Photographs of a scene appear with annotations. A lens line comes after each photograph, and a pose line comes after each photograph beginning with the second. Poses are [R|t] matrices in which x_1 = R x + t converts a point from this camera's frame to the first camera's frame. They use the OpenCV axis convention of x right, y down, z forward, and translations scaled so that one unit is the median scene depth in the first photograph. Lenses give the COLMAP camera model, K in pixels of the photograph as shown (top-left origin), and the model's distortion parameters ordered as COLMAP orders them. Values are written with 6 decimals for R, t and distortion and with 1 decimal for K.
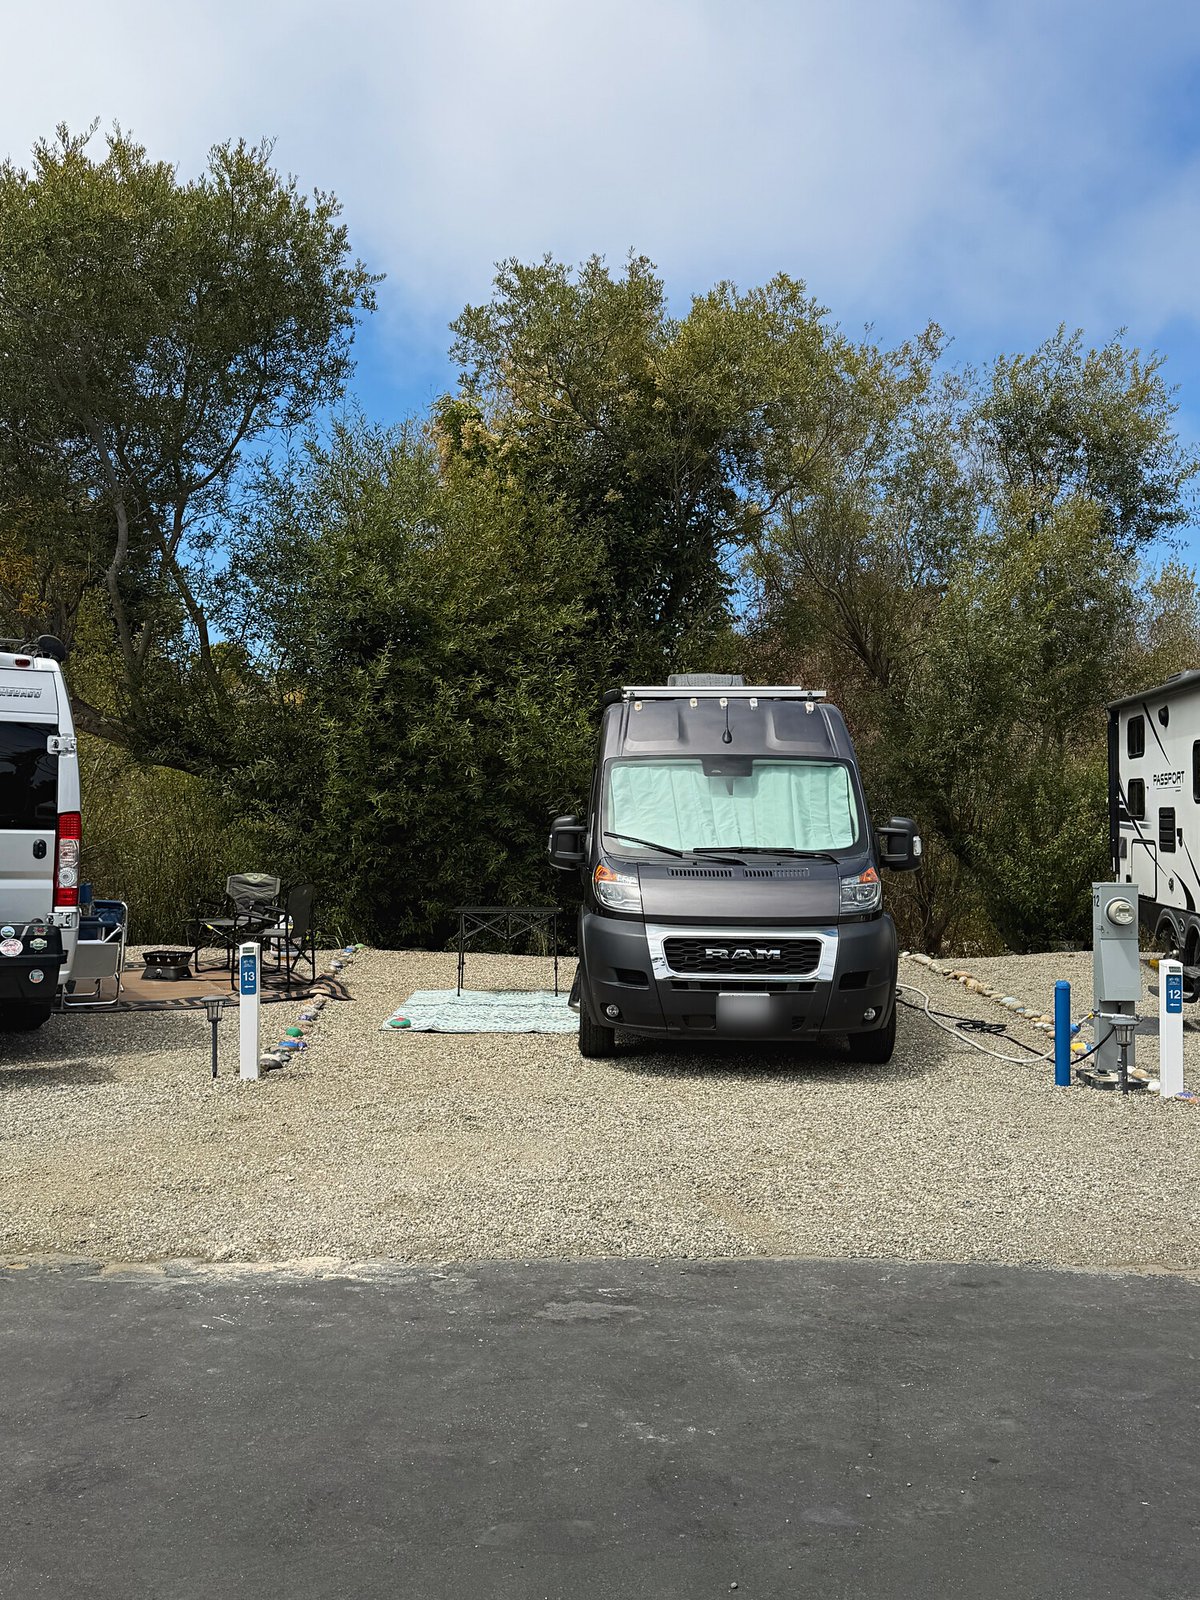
lens RADIAL K [[1241.5, 0, 600.0], [0, 1241.5, 800.0], [0, 0, 1]] dist [0.139193, -0.249326]
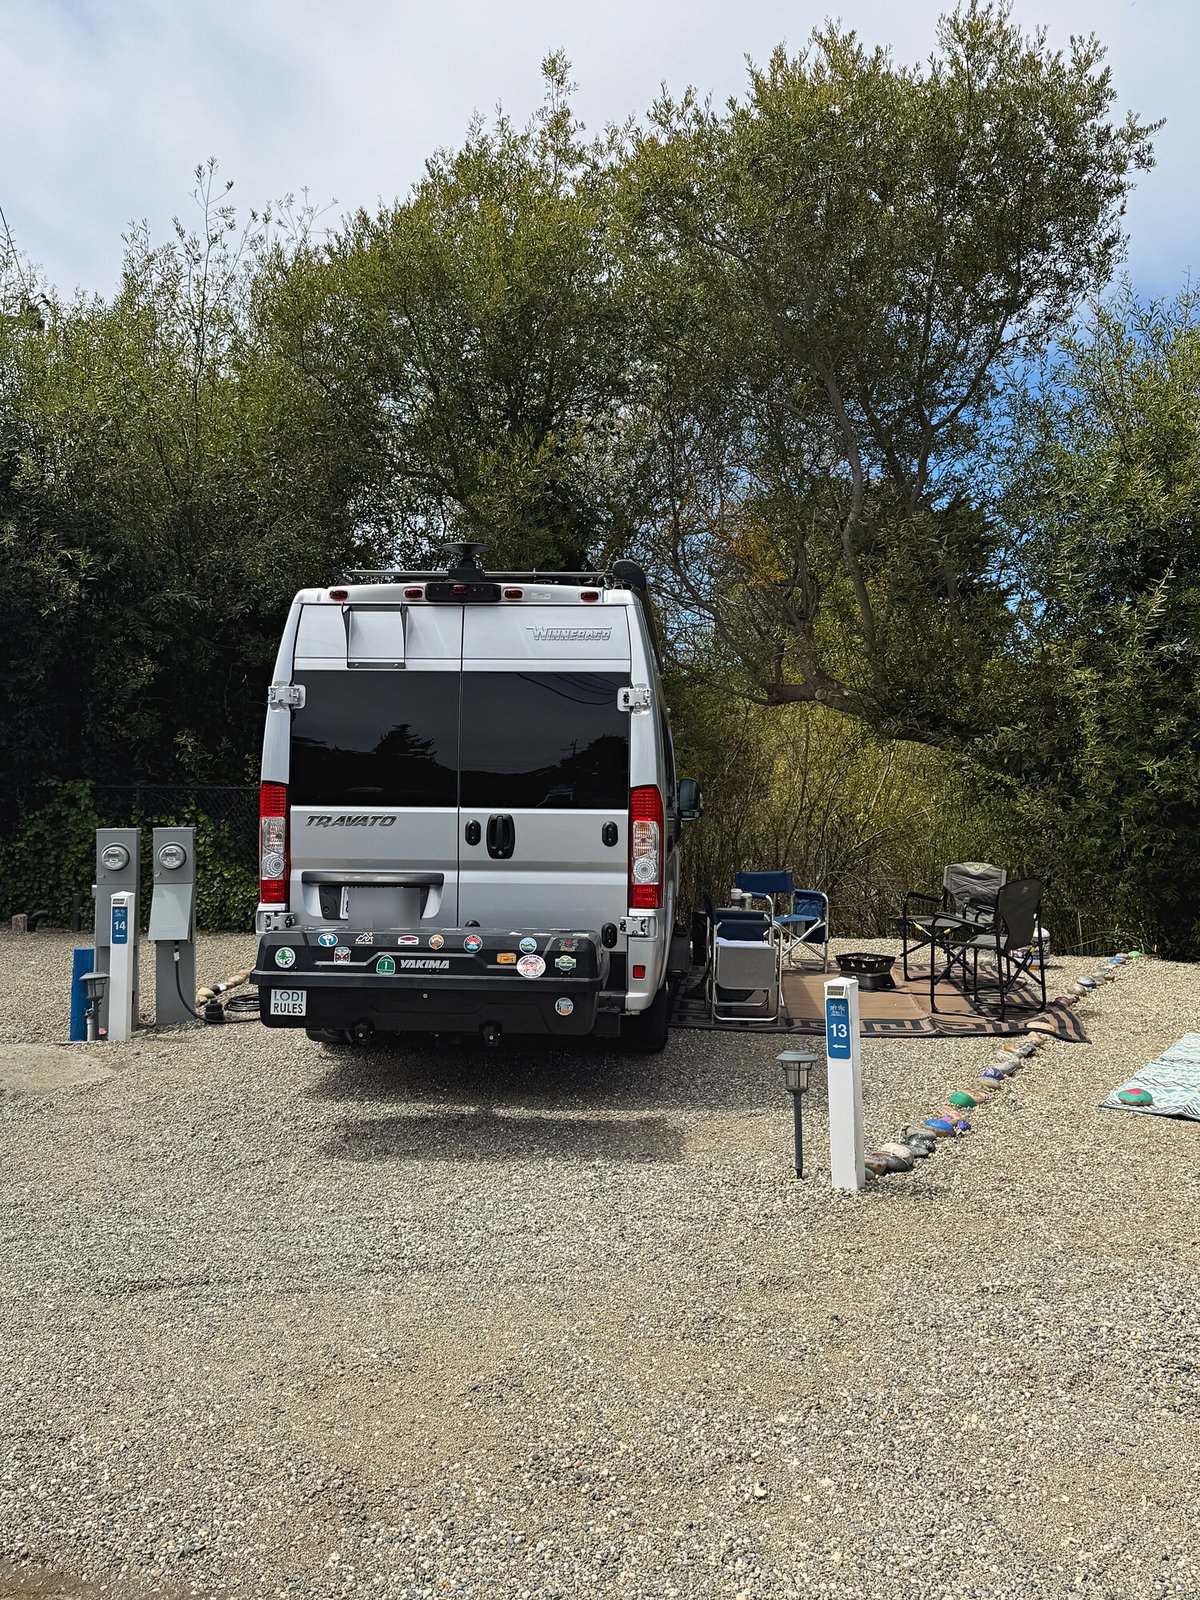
lens RADIAL K [[1264.0, 0, 600.0], [0, 1264.0, 800.0], [0, 0, 1]] dist [0.067383, -0.083992]
pose [[0.817065, -0.013403, -0.576389, -0.000138], [0.021920, 0.999729, 0.007826, 0.007521], [0.576128, -0.019029, 0.817138, 0.231696]]
